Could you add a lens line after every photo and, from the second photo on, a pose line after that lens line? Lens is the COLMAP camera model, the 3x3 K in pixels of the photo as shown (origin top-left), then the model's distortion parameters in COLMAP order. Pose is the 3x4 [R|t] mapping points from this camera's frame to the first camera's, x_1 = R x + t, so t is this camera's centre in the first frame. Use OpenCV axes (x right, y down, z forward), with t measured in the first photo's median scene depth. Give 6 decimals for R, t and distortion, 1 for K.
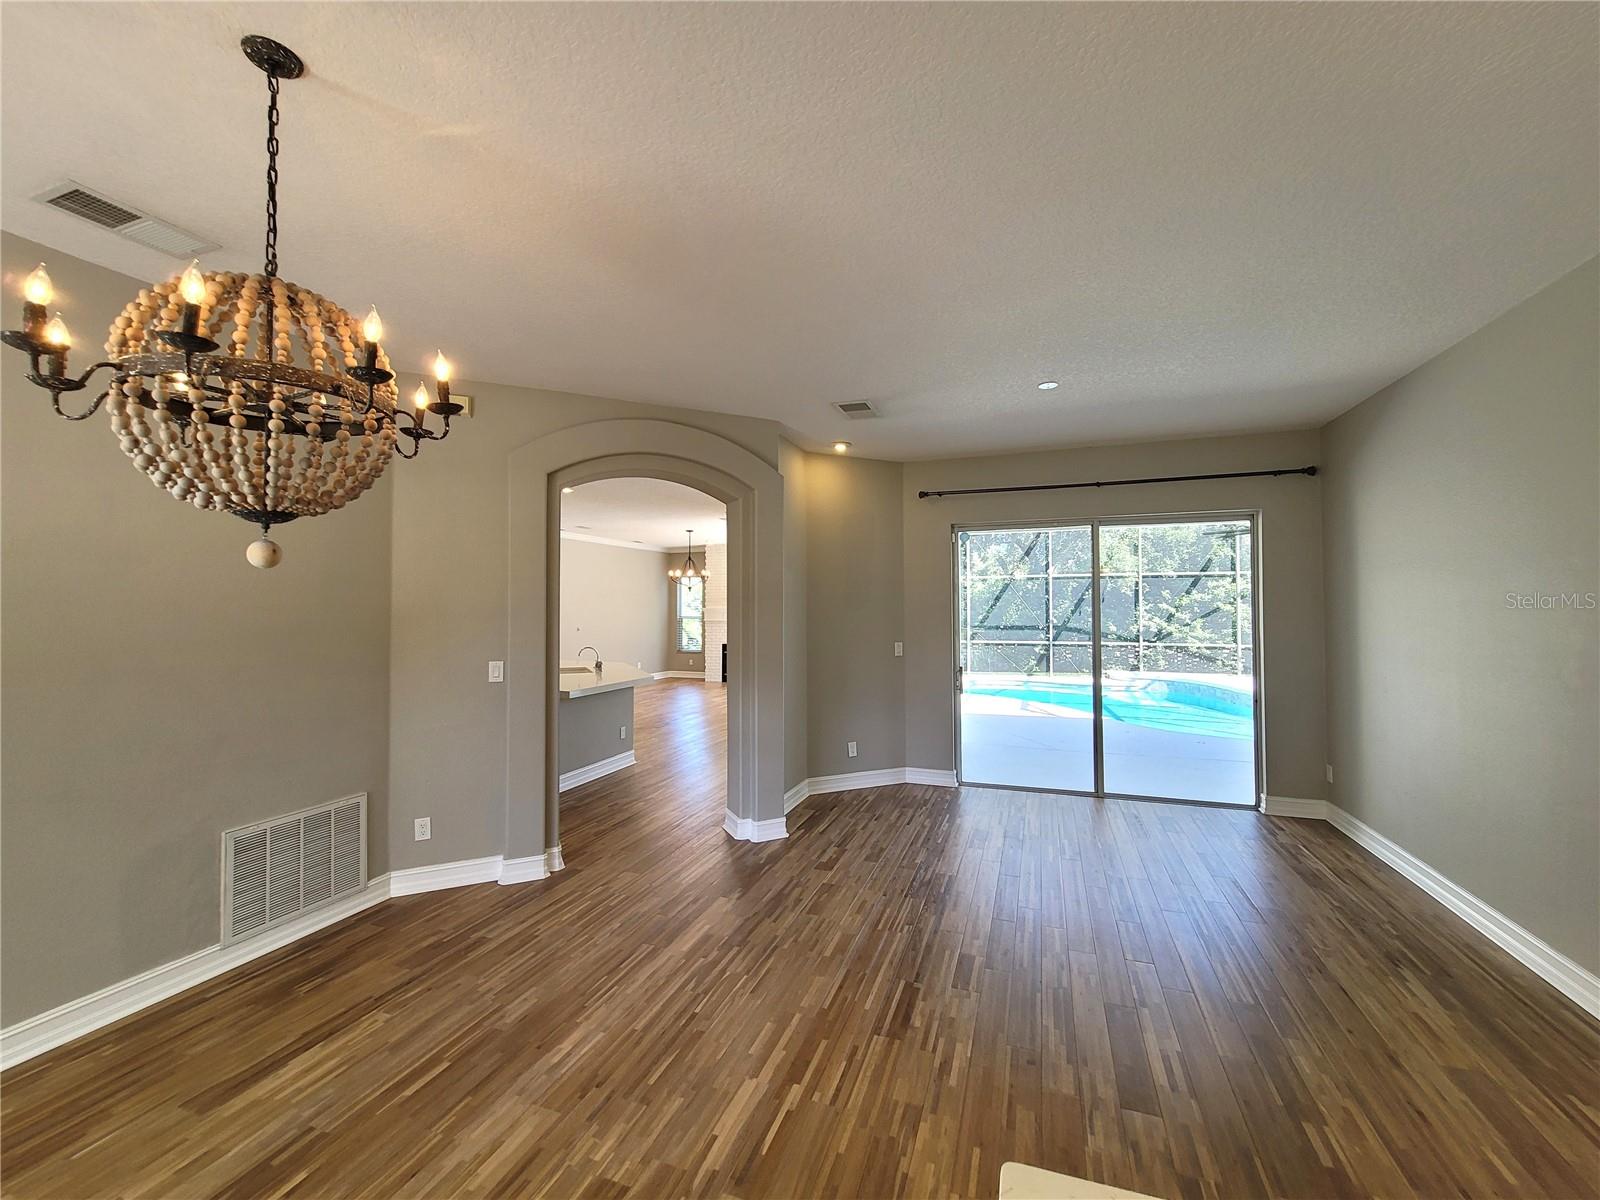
lens RADIAL K [[654.1, 0, 797.3], [0, 654.1, 592.4], [0, 0, 1]] dist [-0.008072, 0.000207]
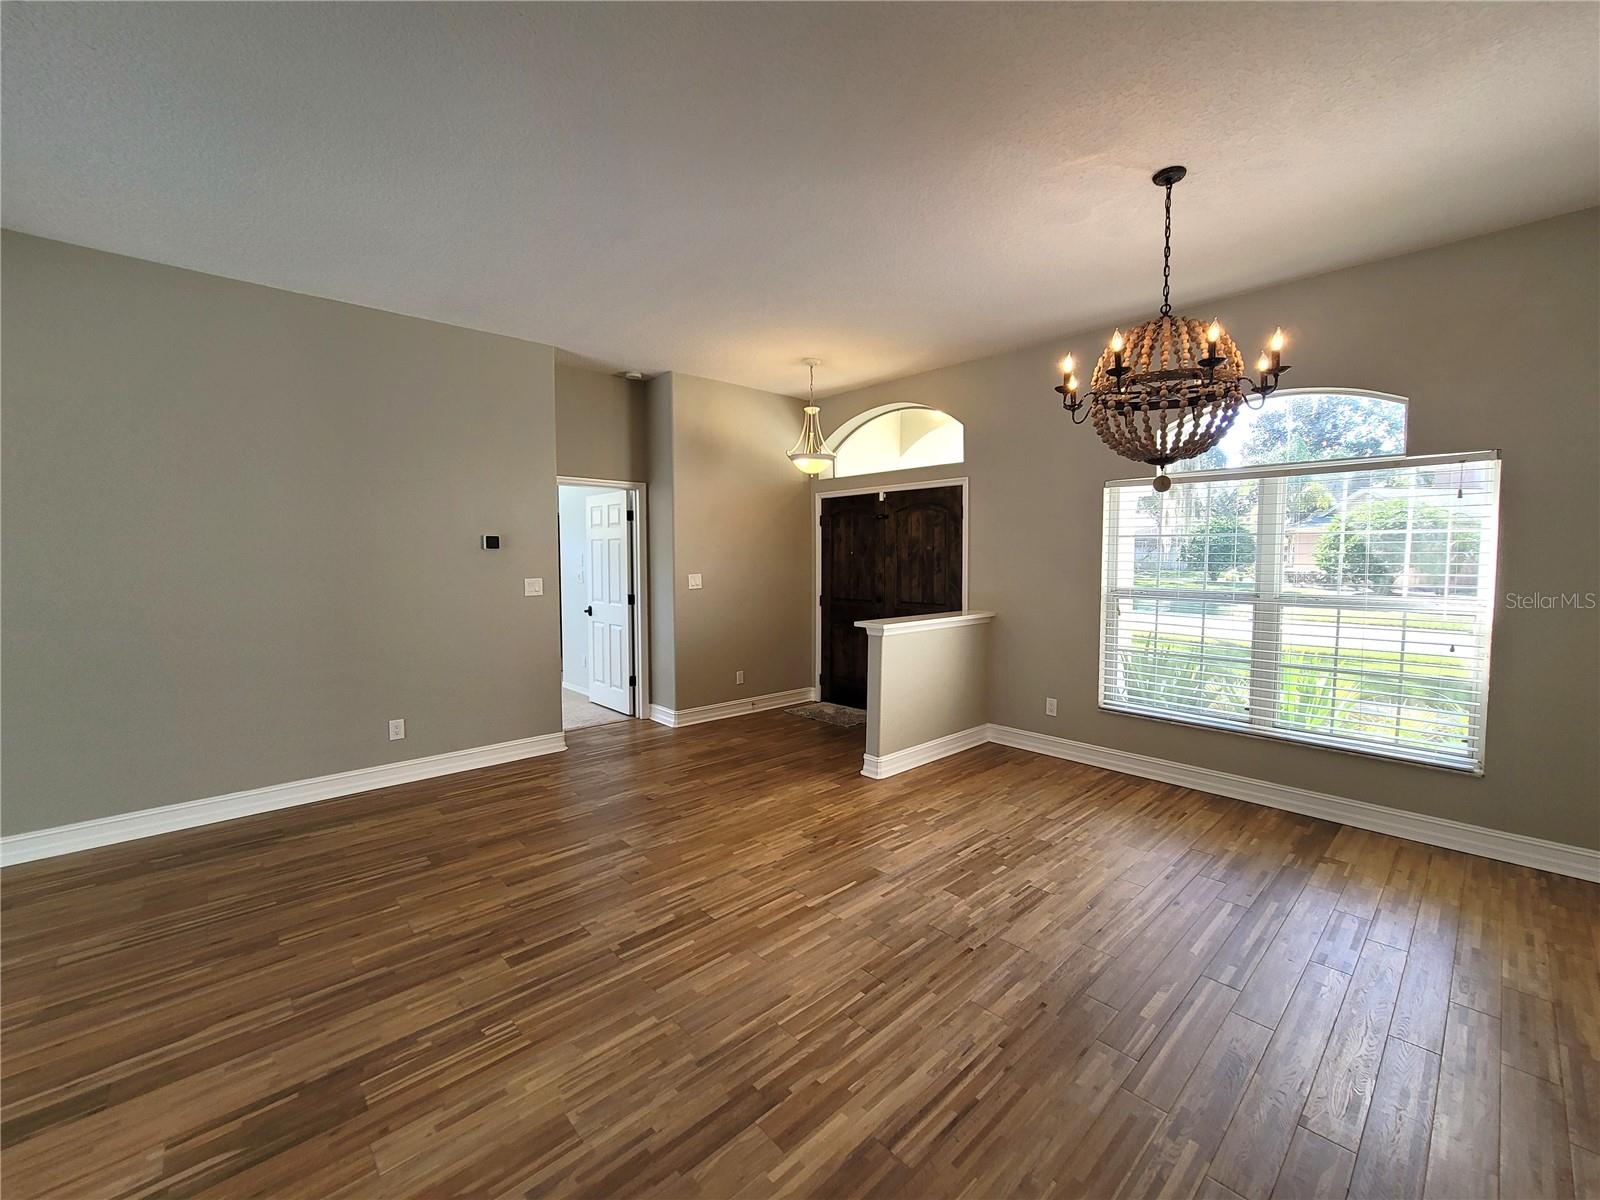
lens RADIAL K [[654.1, 0, 797.3], [0, 654.1, 592.4], [0, 0, 1]] dist [-0.008072, 0.000207]
pose [[-0.888885, -0.022272, 0.457588, -0.459331], [-0.004547, 0.999197, 0.039802, 0.098097], [-0.458107, 0.033299, -0.888273, 1.793337]]
